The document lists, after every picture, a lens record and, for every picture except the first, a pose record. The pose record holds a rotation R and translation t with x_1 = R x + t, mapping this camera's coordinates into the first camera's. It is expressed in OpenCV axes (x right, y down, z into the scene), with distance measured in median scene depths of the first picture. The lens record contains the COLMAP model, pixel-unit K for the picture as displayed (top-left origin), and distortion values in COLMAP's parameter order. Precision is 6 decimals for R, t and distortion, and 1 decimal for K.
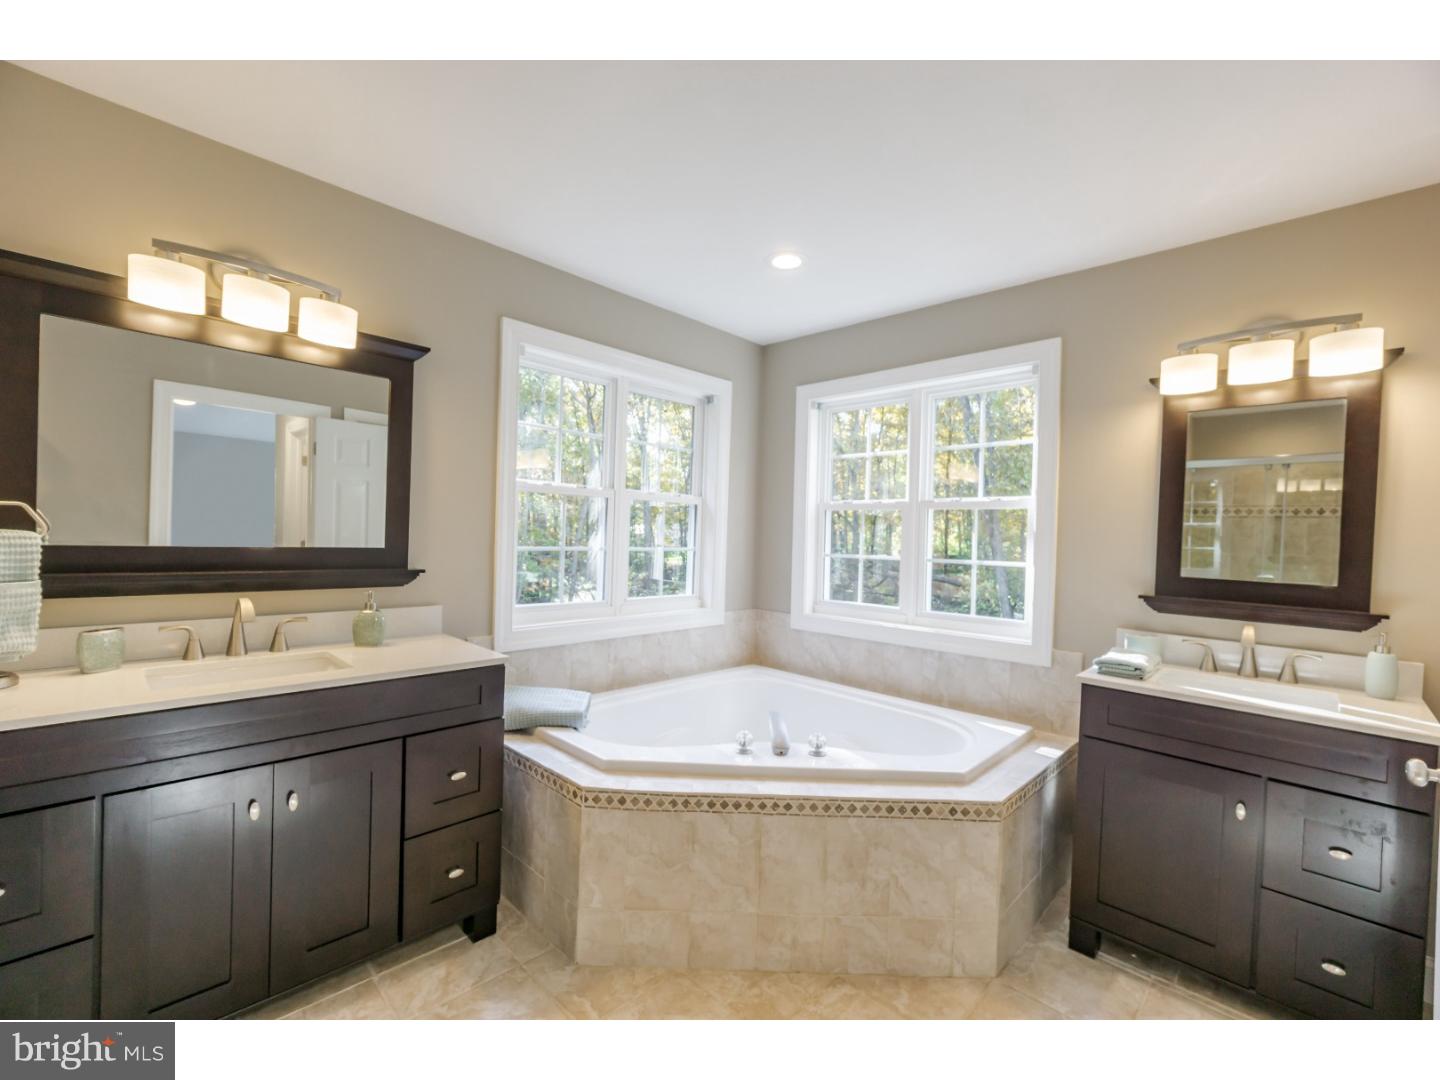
lens RADIAL K [[619.4, 0, 715.5], [0, 619.4, 545.4], [0, 0, 1]] dist [-0.004614, -0.000749]
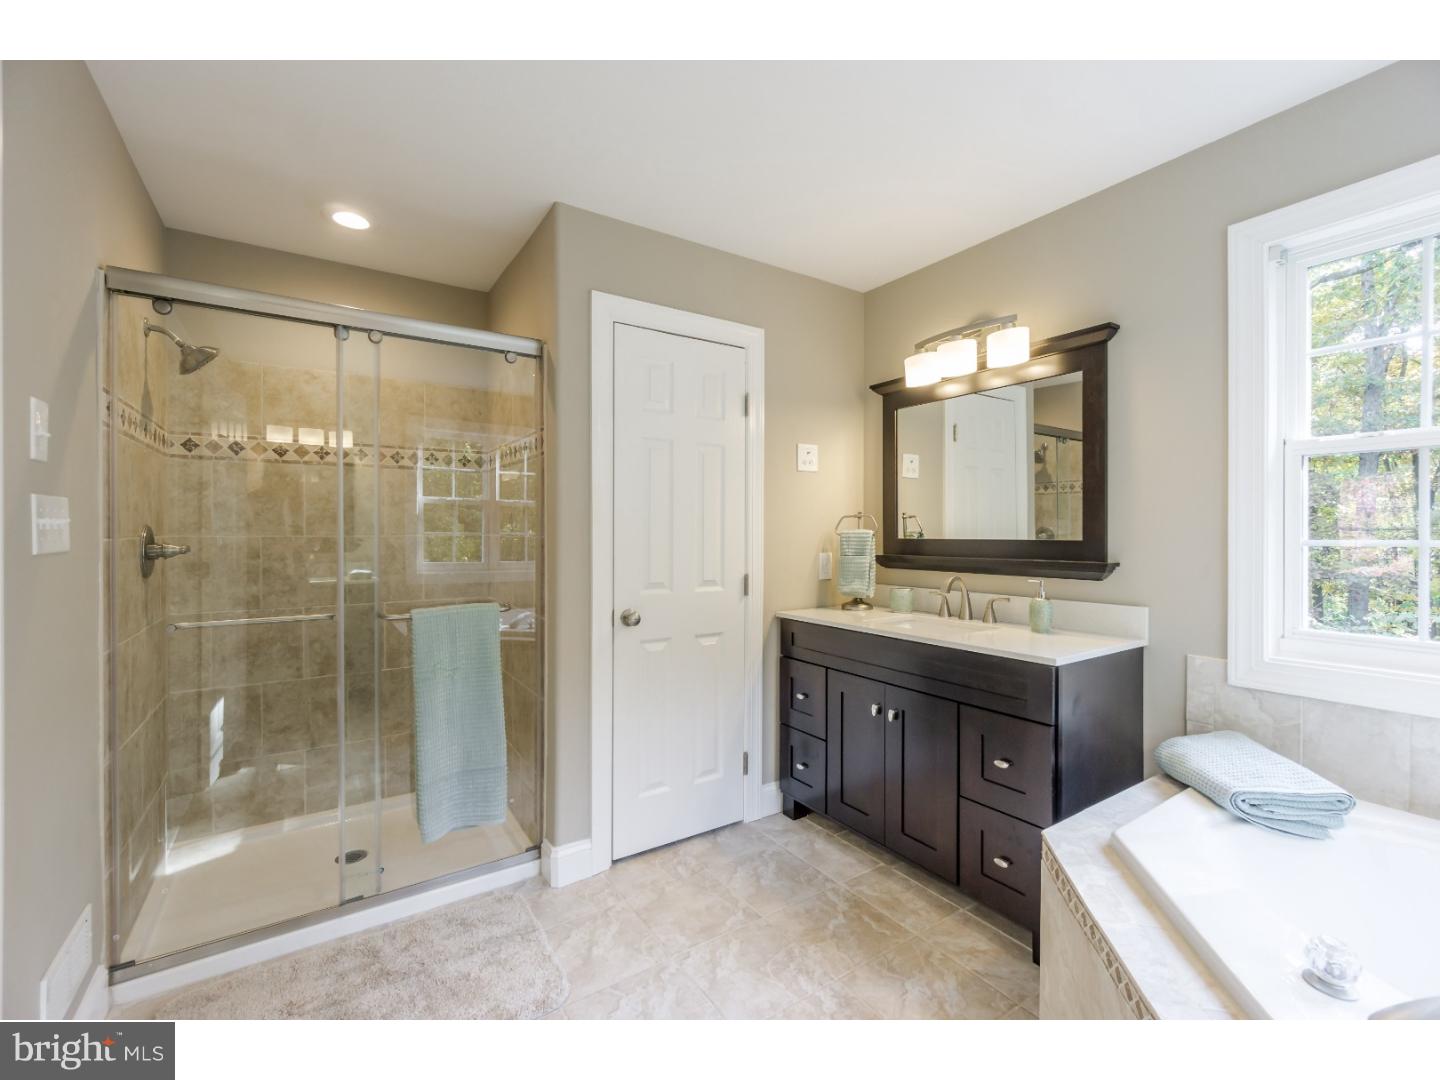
lens RADIAL K [[619.4, 0, 718.6], [0, 619.4, 531.6], [0, 0, 1]] dist [-0.004614, -0.000749]
pose [[-0.212665, -0.020263, -0.976915, 0.633414], [-0.009918, 0.999778, -0.018578, 0.015670], [0.977075, 0.005738, -0.212819, 0.725158]]
